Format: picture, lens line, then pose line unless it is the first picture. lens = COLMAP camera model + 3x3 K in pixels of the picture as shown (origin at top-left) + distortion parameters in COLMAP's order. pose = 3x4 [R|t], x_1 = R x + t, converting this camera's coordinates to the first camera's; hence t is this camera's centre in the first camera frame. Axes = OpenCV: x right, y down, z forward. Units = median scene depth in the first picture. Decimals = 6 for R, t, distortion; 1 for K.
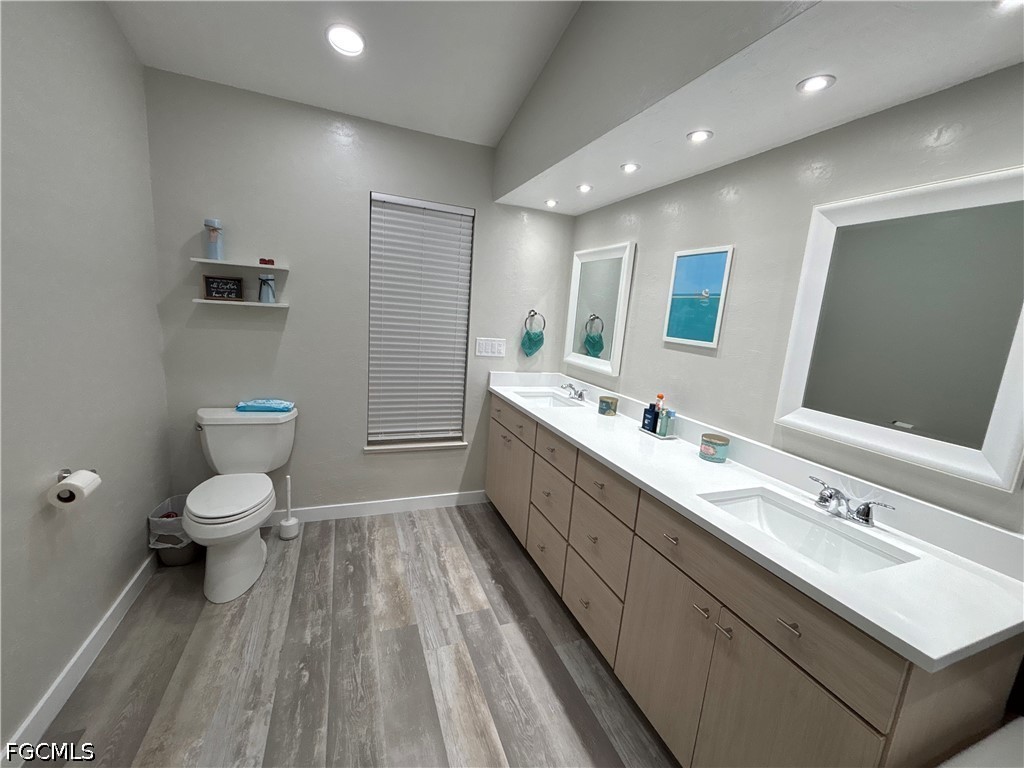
lens RADIAL K [[411.8, 0, 509.4], [0, 411.8, 384.0], [0, 0, 1]] dist [0.000070, -0.000157]
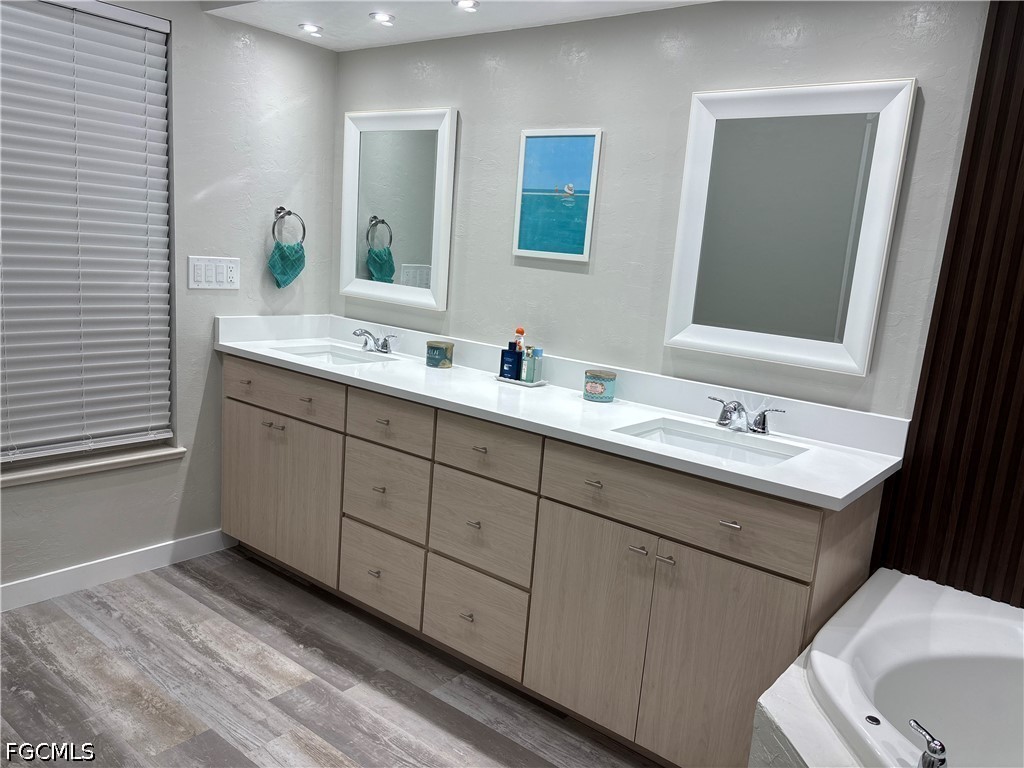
lens RADIAL K [[771.7, 0, 510.1], [0, 771.7, 385.9], [0, 0, 1]] dist [0.056498, -0.069392]
pose [[0.870377, -0.096190, 0.482899, -0.316514], [0.075105, 0.995192, 0.062865, 0.039580], [-0.486625, -0.018448, 0.873416, -0.187133]]
